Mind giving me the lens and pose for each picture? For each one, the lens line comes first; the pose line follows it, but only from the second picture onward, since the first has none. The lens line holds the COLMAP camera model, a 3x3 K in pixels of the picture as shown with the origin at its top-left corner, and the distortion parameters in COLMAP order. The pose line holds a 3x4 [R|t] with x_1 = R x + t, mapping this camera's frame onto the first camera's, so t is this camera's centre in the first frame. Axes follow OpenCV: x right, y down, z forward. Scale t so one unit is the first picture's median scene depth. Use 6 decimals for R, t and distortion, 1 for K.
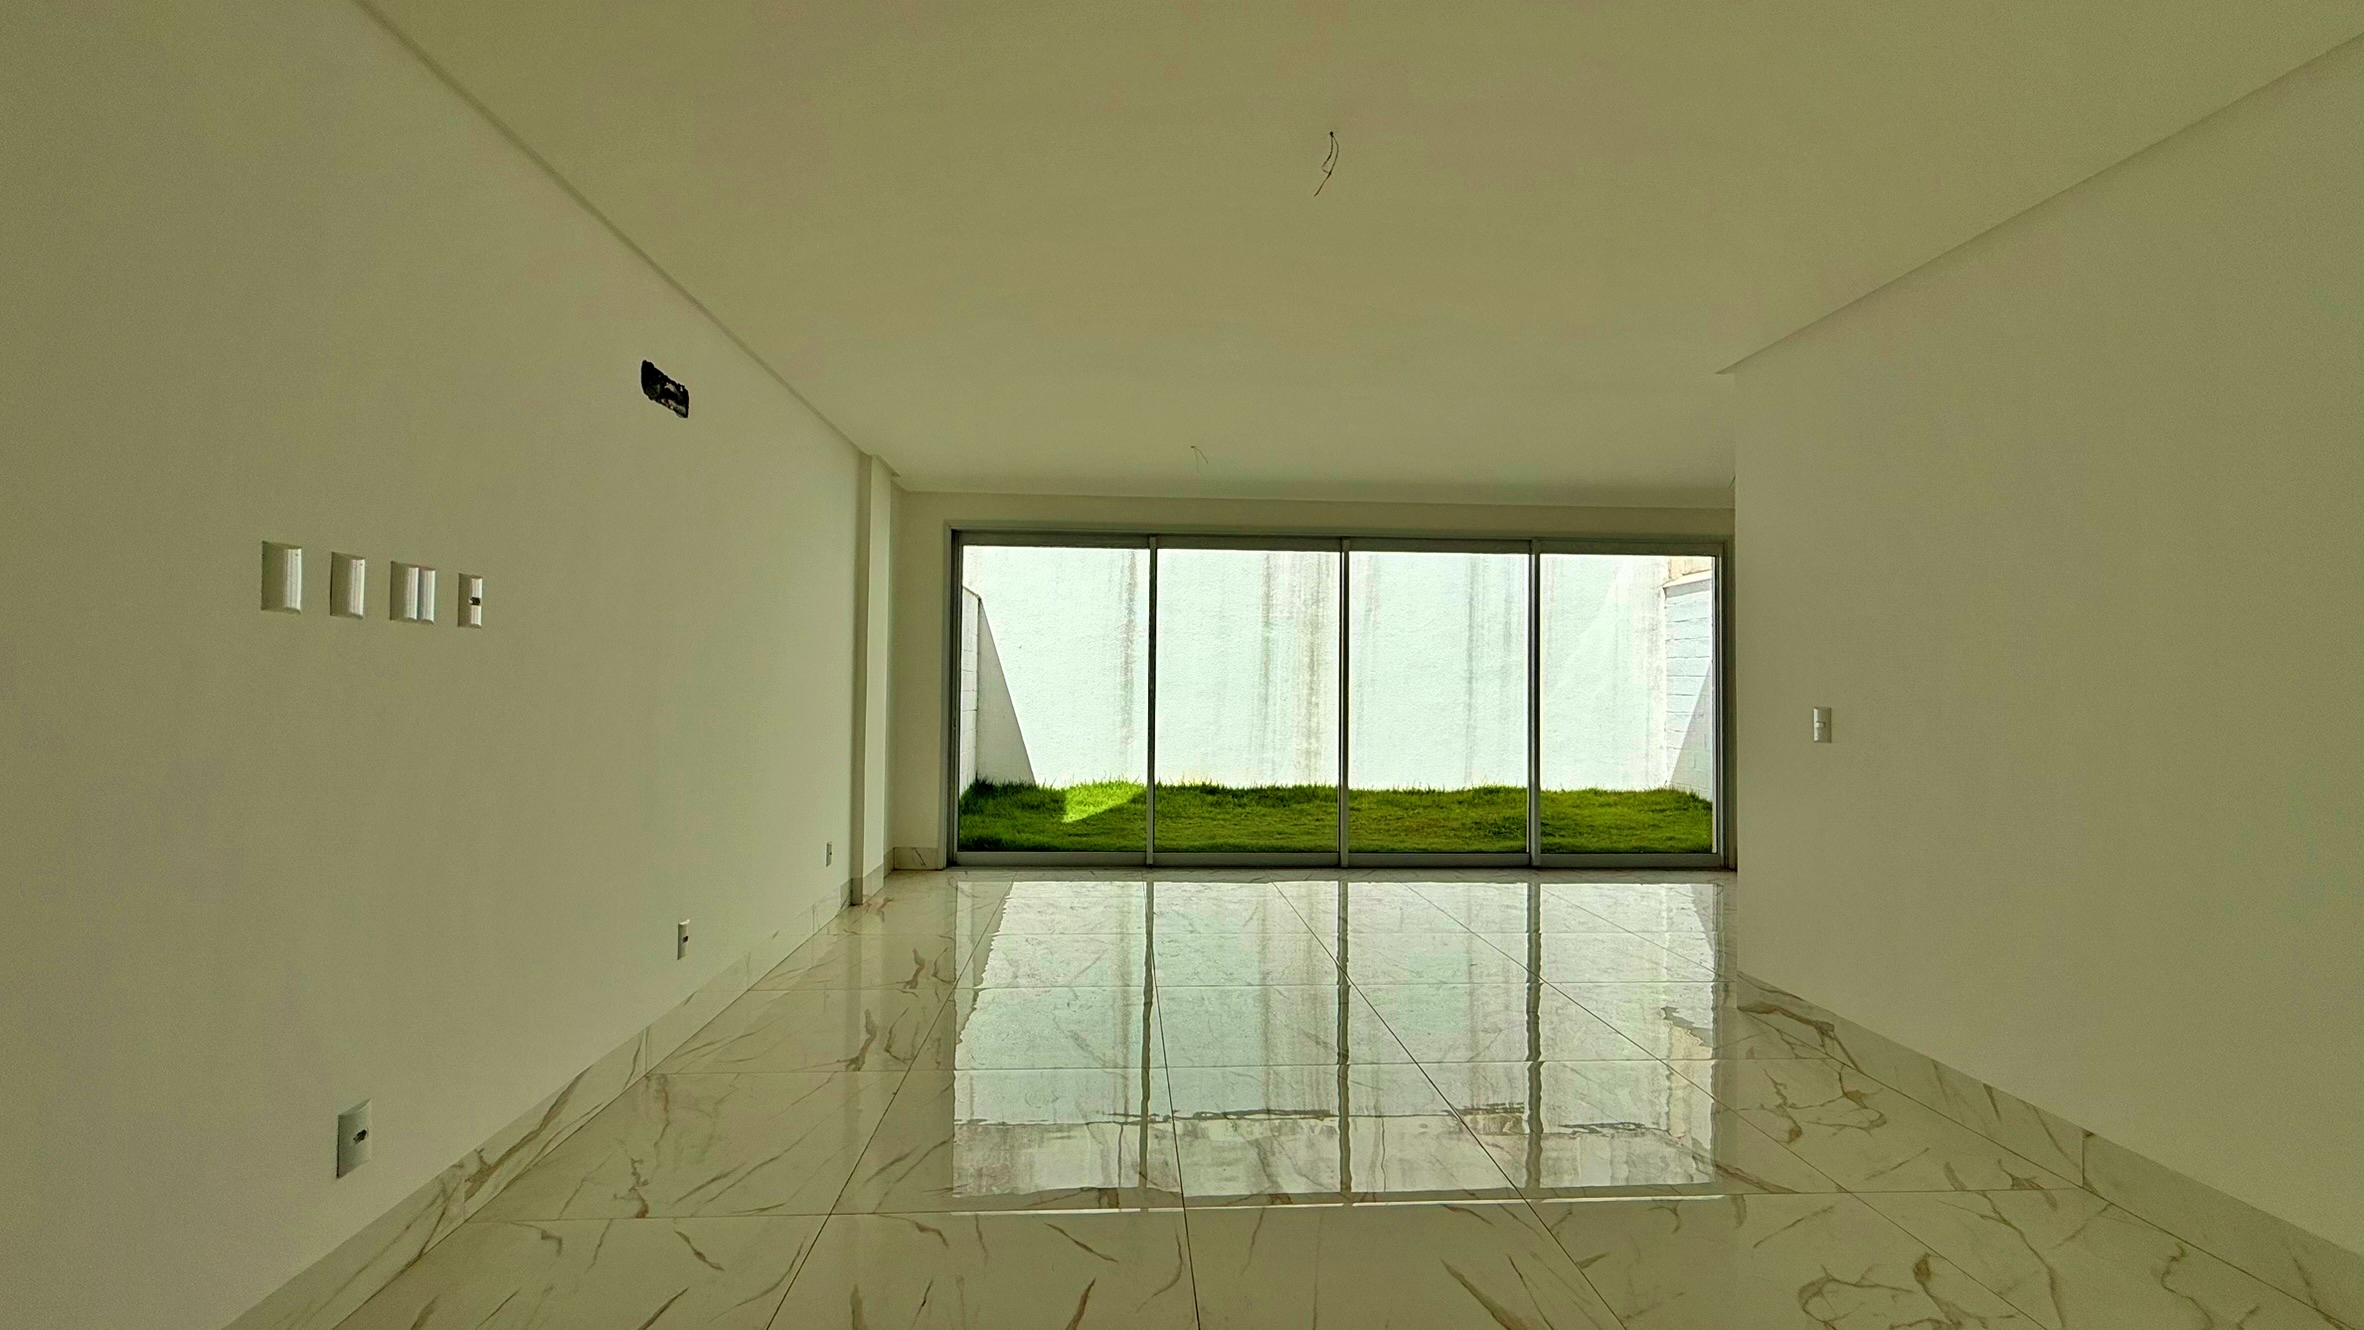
lens RADIAL K [[938.9, 0, 1172.5], [0, 938.9, 662.2], [0, 0, 1]] dist [-0.001872, -0.000034]
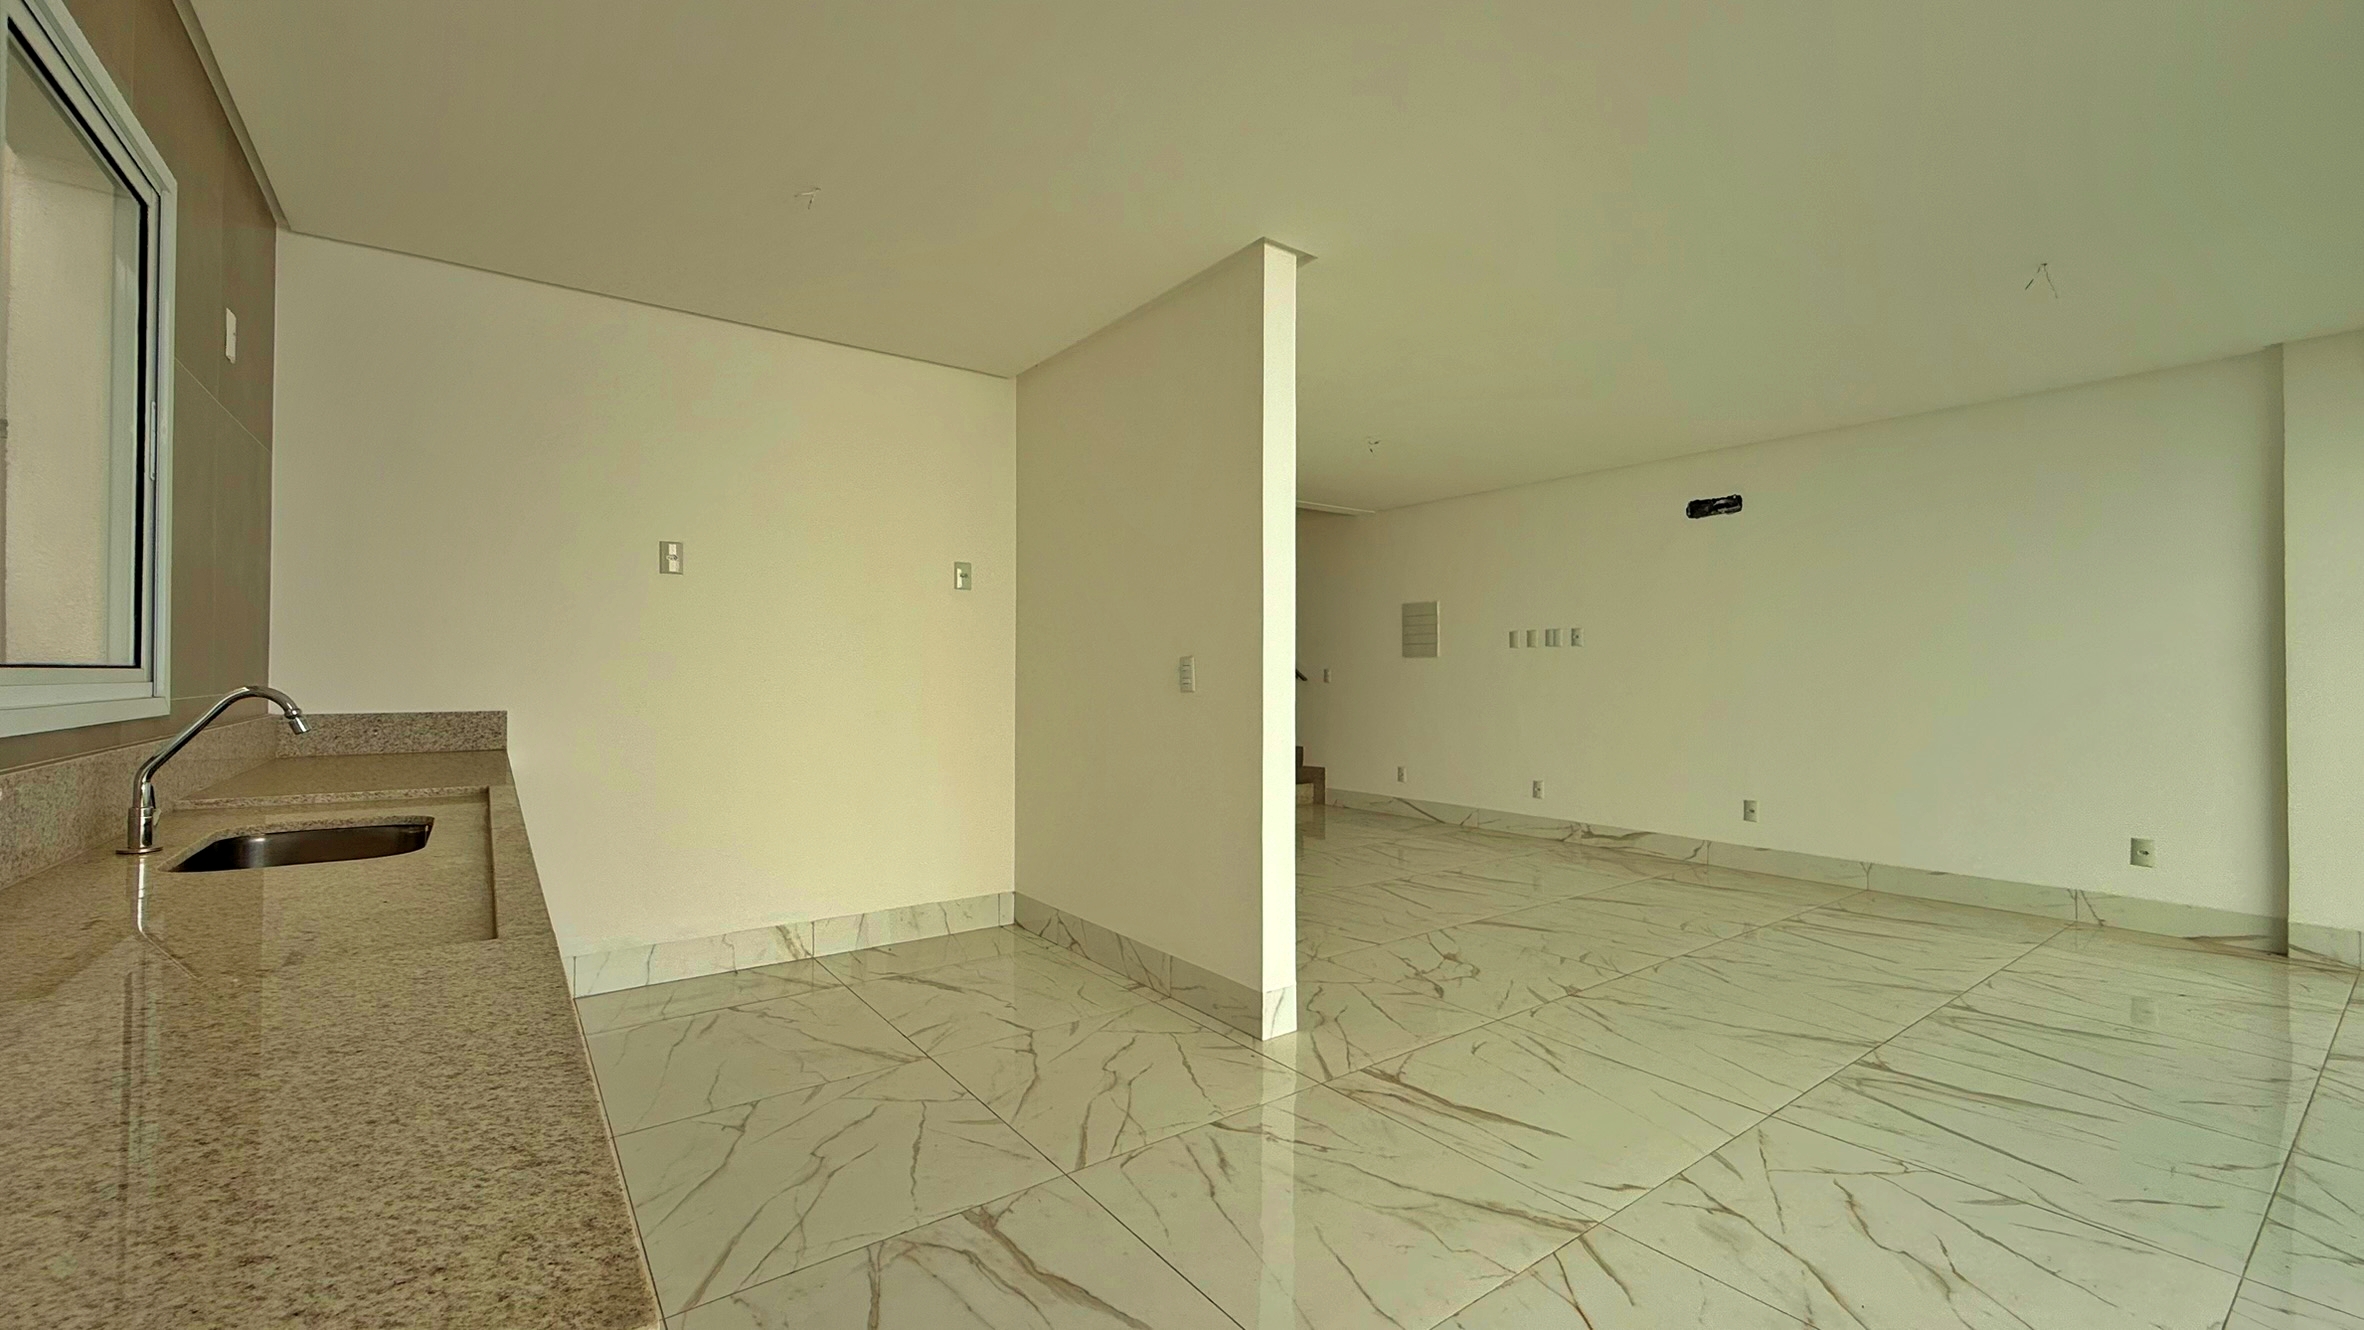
lens RADIAL K [[938.9, 0, 1172.5], [0, 938.9, 662.2], [0, 0, 1]] dist [-0.001872, -0.000034]
pose [[-0.836285, -0.011713, -0.548170, 1.497747], [0.008419, 0.999380, -0.034198, 0.080131], [0.548230, -0.033214, -0.835668, 2.116049]]
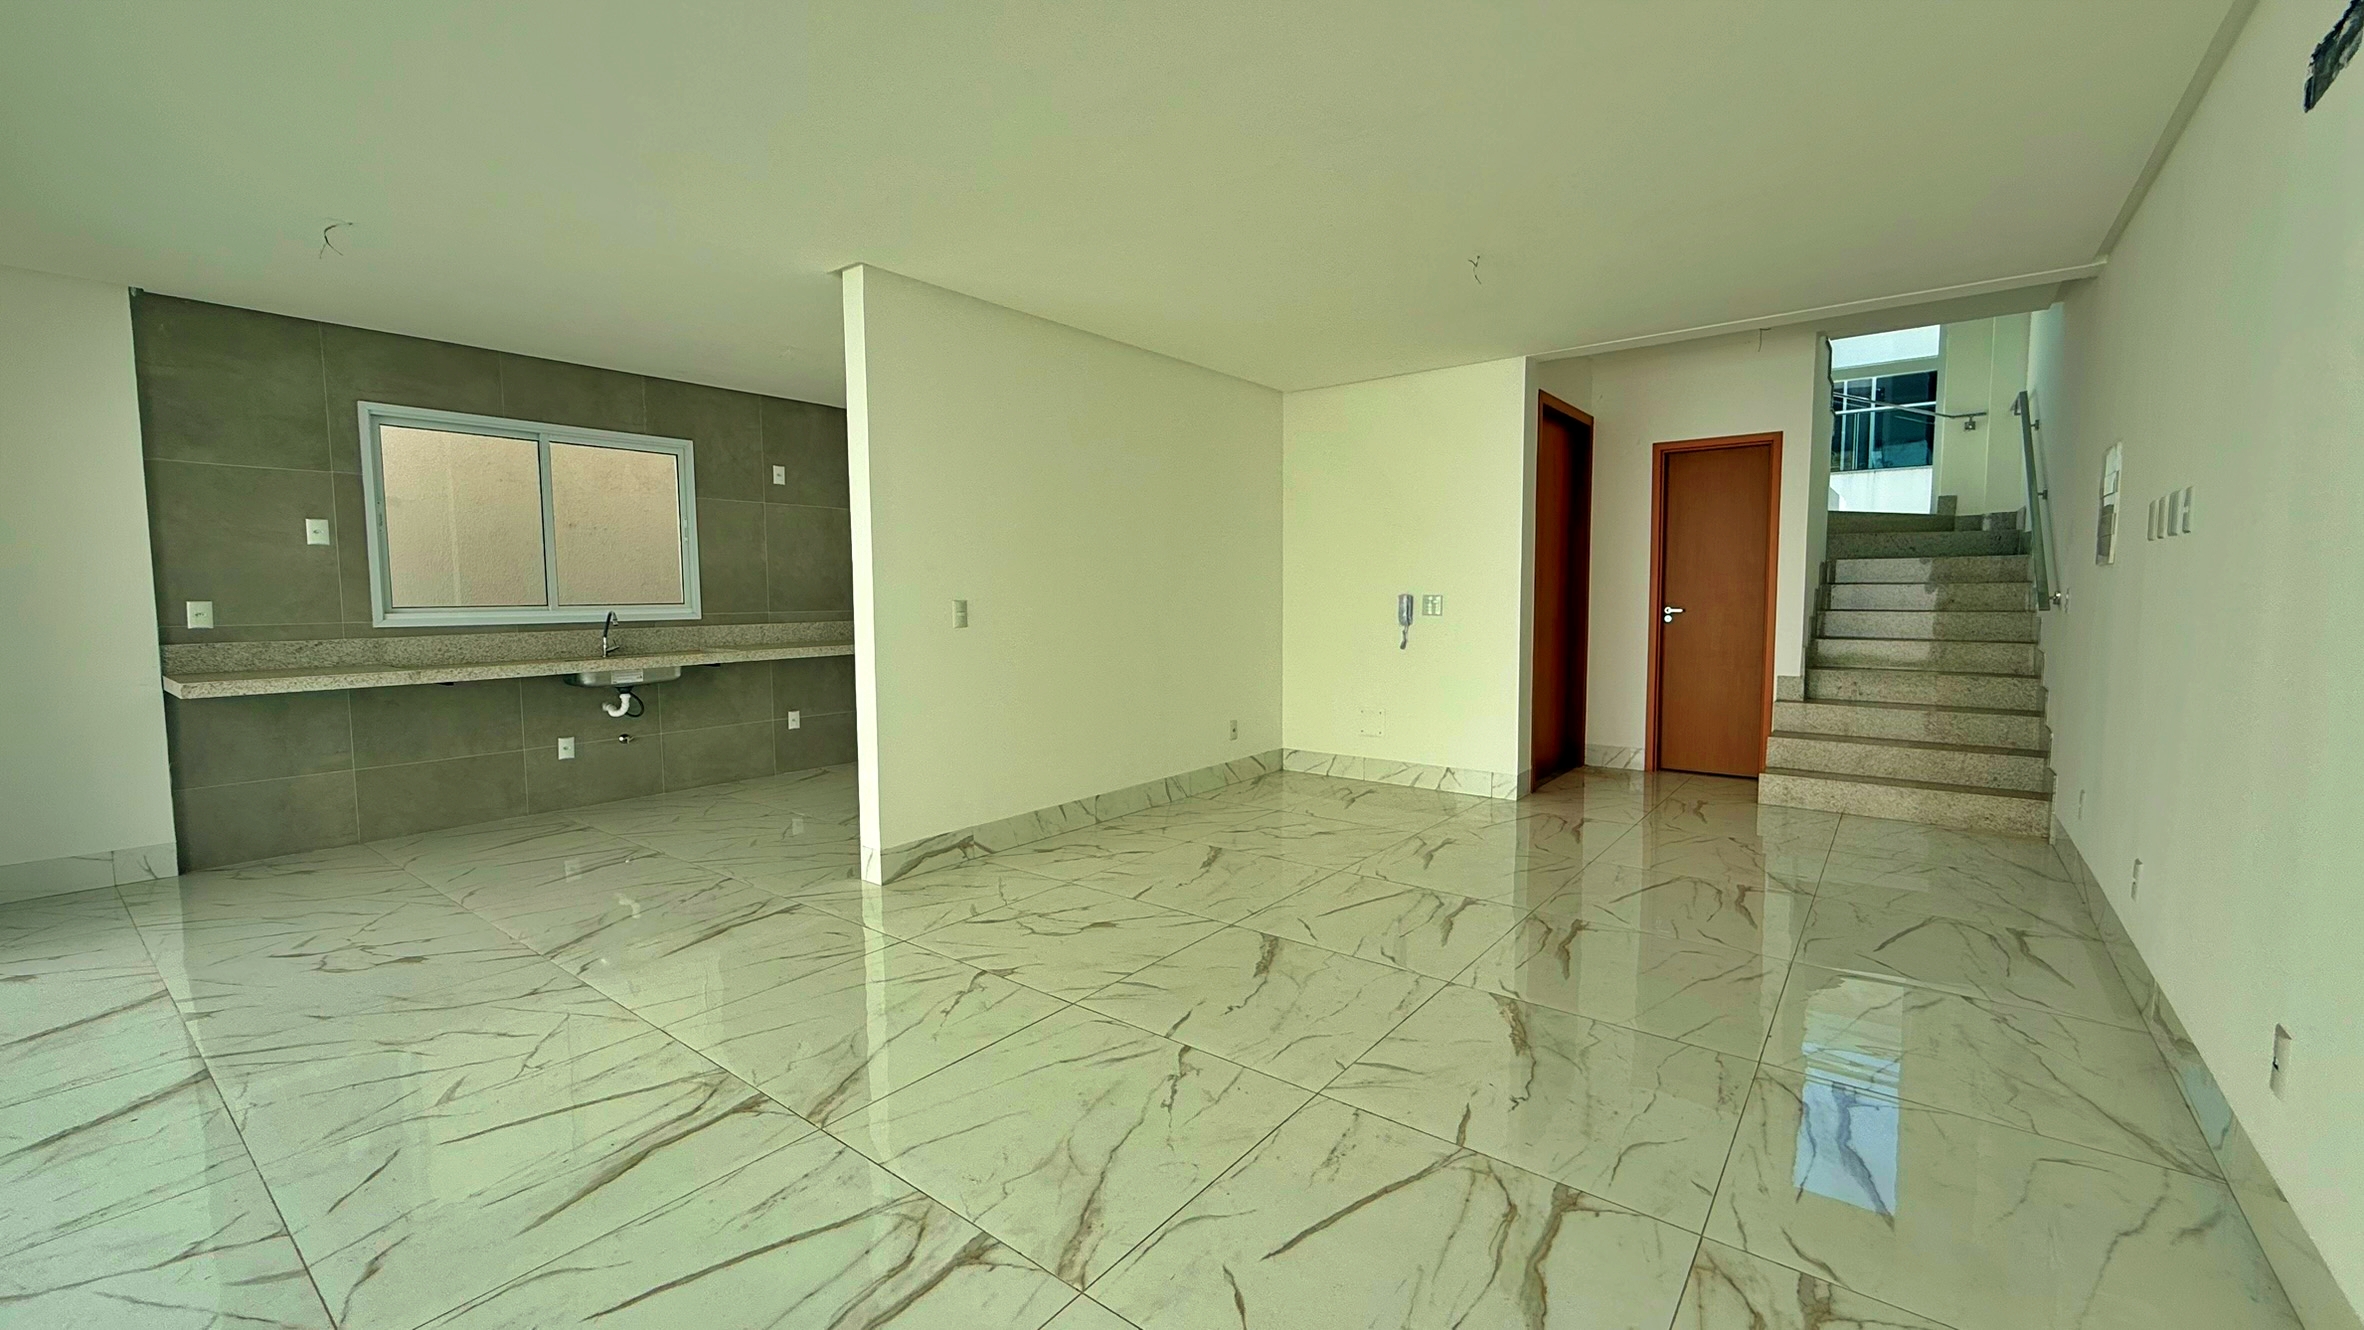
lens RADIAL K [[966.9, 0, 1158.5], [0, 966.9, 665.0], [0, 0, 1]] dist [-0.001800, -0.000316]
pose [[-0.749320, -0.053380, 0.660053, -0.443737], [-0.017625, 0.998000, 0.060702, 0.058067], [-0.661974, 0.033852, -0.748762, 2.047144]]
